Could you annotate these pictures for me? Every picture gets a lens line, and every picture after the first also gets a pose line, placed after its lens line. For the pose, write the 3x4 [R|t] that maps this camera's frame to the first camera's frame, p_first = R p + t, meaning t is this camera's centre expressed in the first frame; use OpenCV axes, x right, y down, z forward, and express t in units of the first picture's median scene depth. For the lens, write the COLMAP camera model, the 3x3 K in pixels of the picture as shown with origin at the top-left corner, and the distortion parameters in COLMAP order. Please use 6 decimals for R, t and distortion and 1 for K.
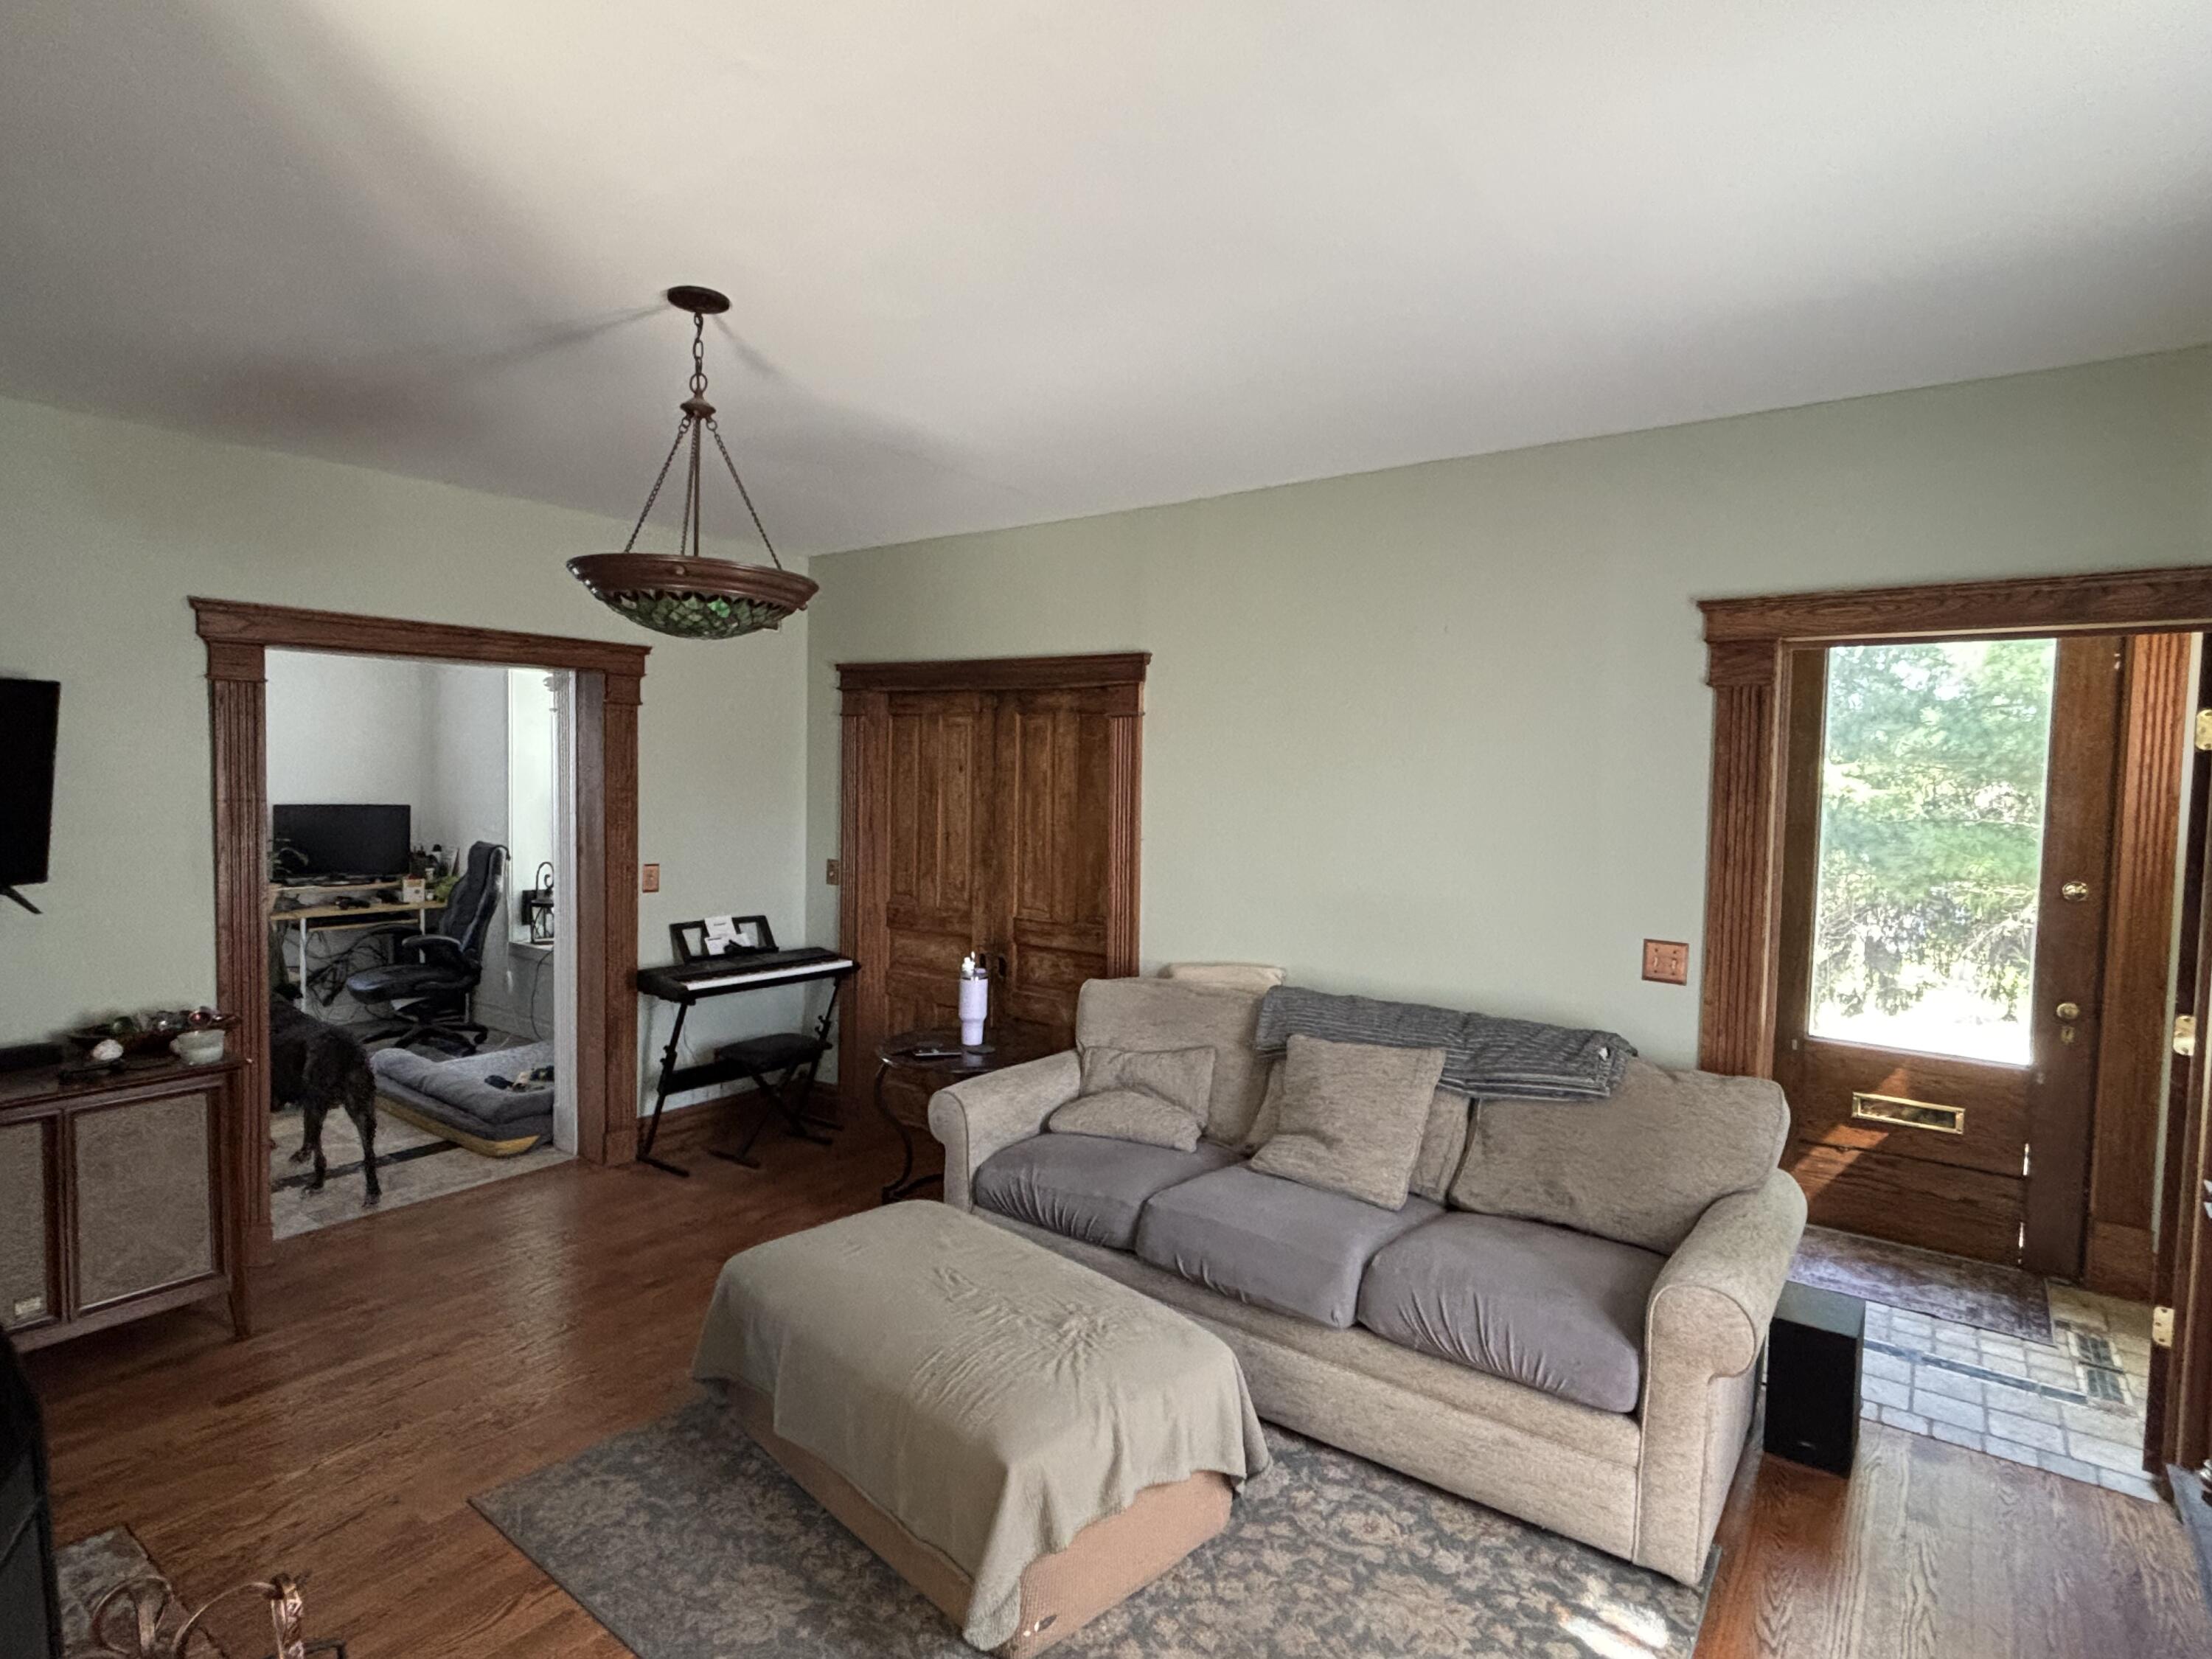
lens RADIAL K [[1154.7, 0, 1097.9], [0, 1154.7, 837.3], [0, 0, 1]] dist [-0.008461, 0.004003]
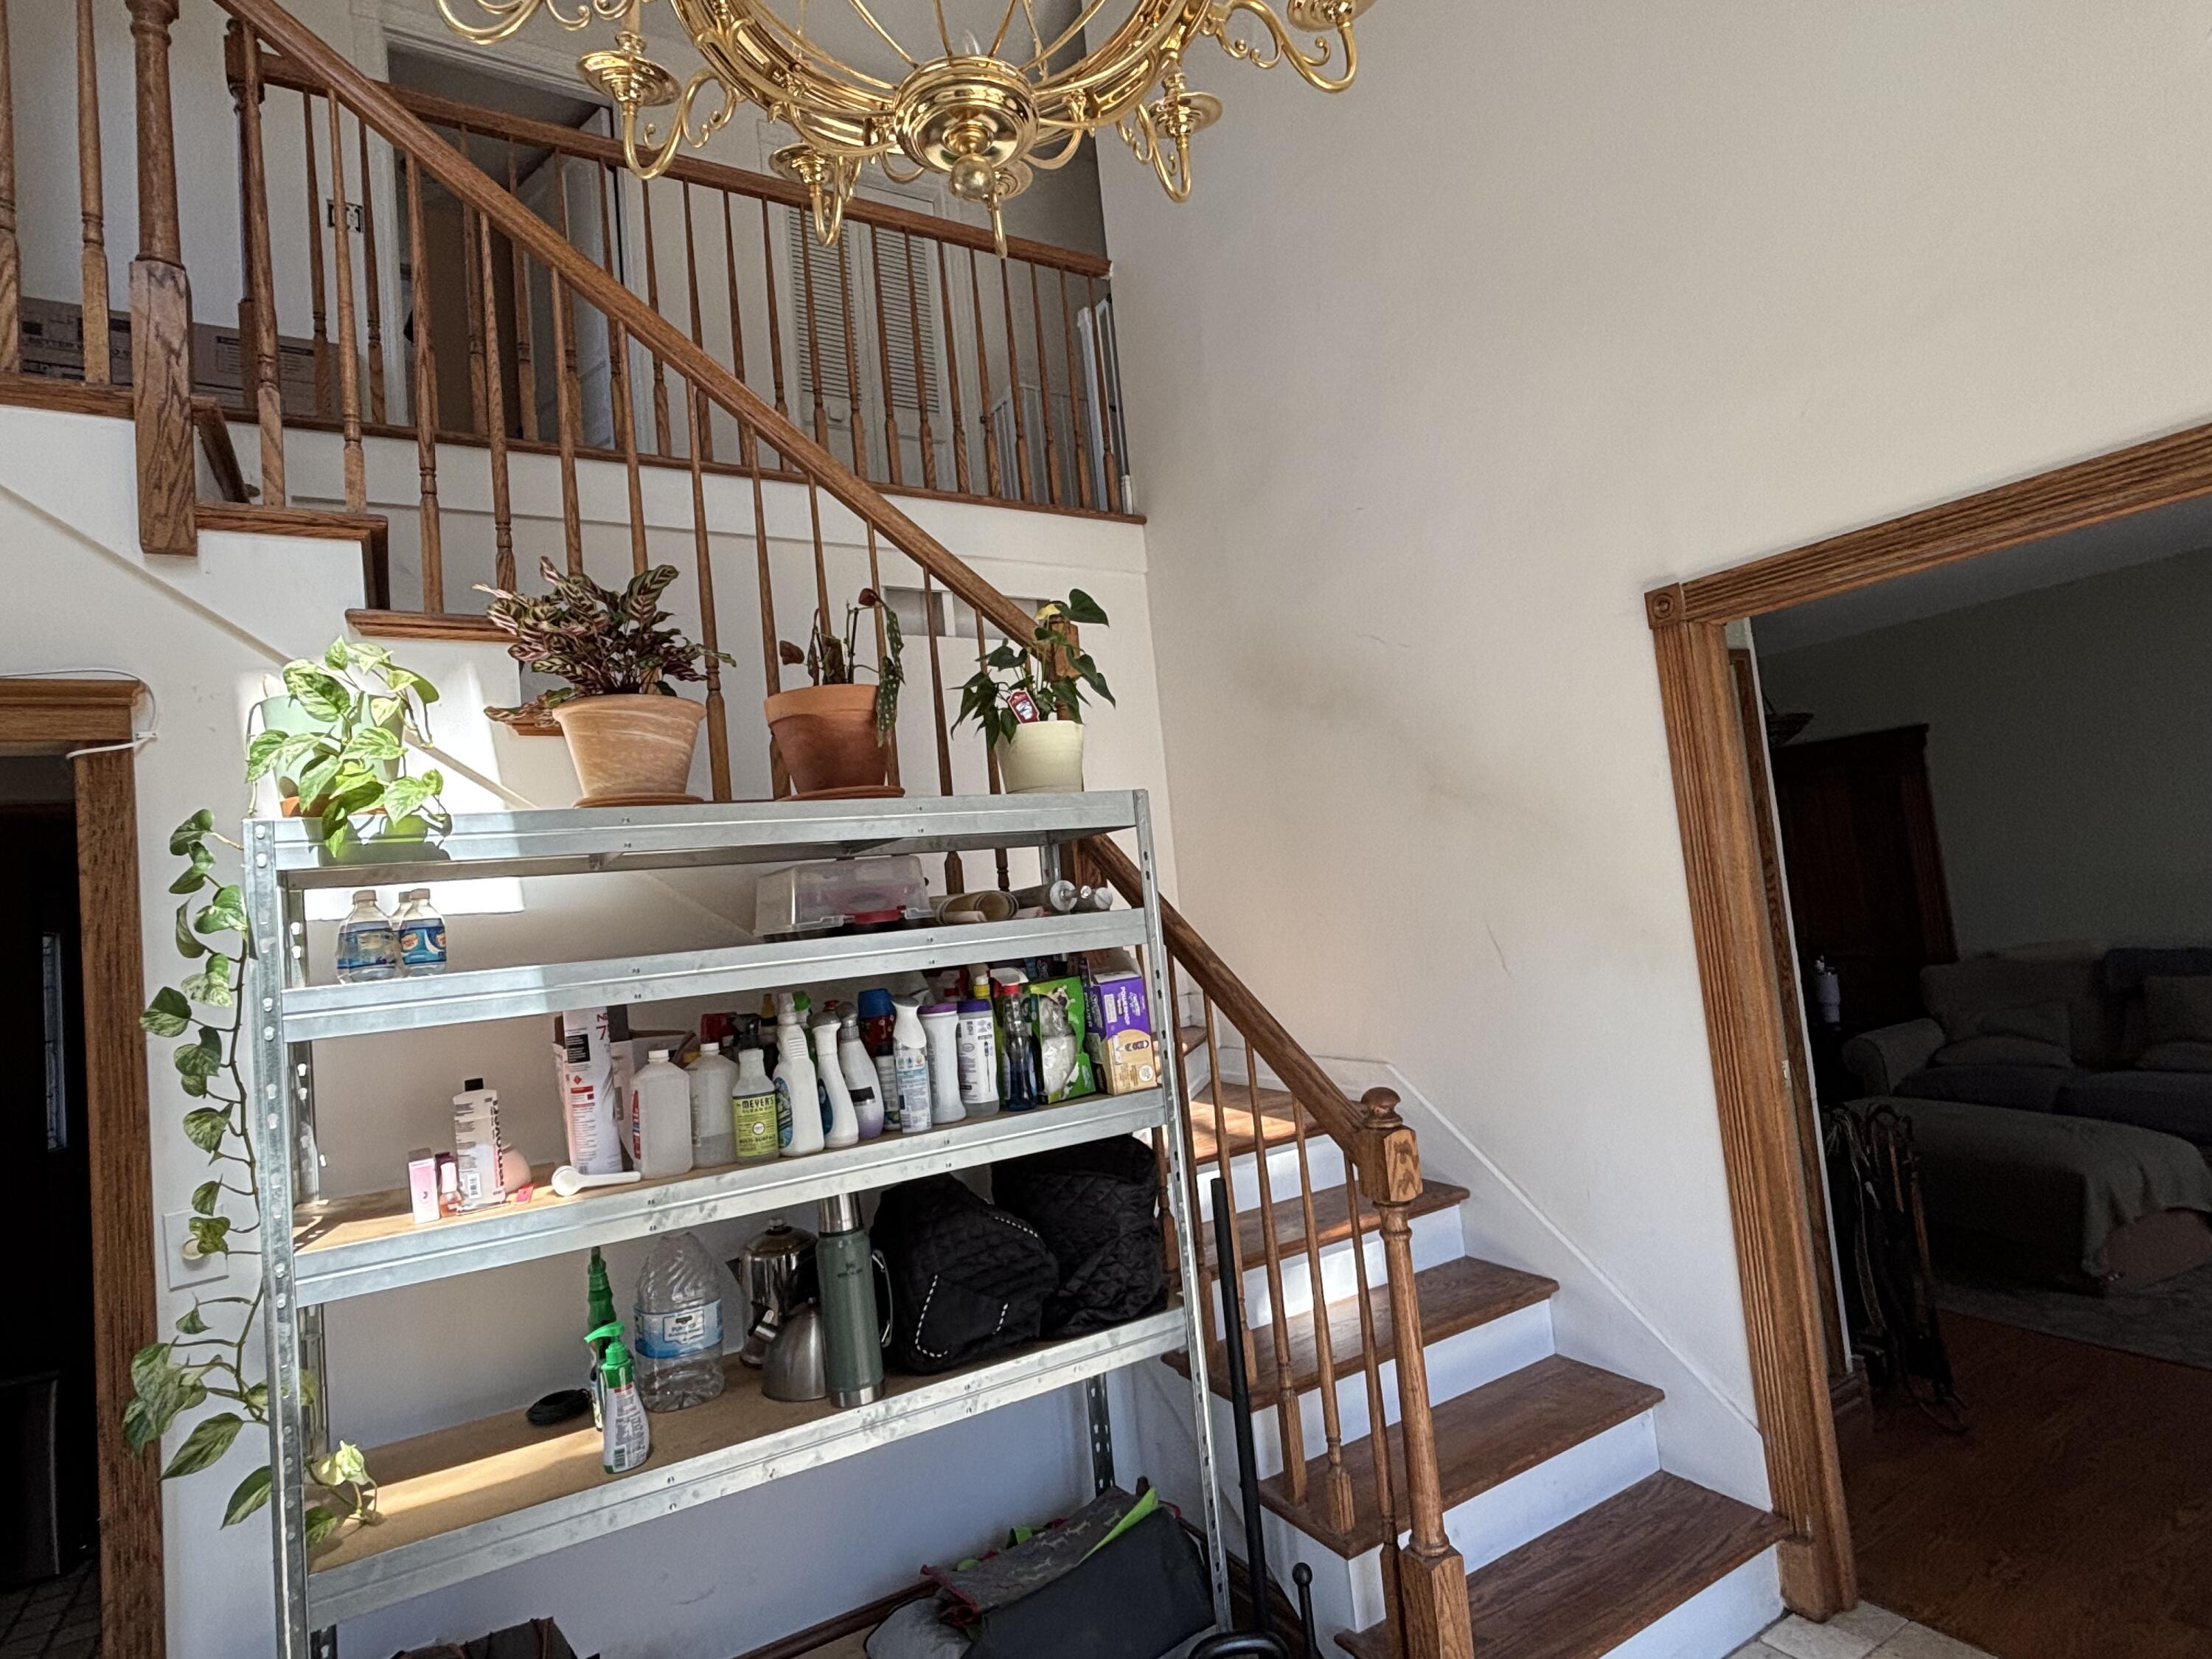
lens RADIAL K [[1154.7, 0, 1107.9], [0, 1154.7, 823.4], [0, 0, 1]] dist [-0.008461, 0.004003]
pose [[0.917870, -0.127011, -0.376009, -0.405152], [0.088603, 0.989076, -0.117808, 0.035419], [0.386864, 0.074817, 0.919097, -0.723018]]
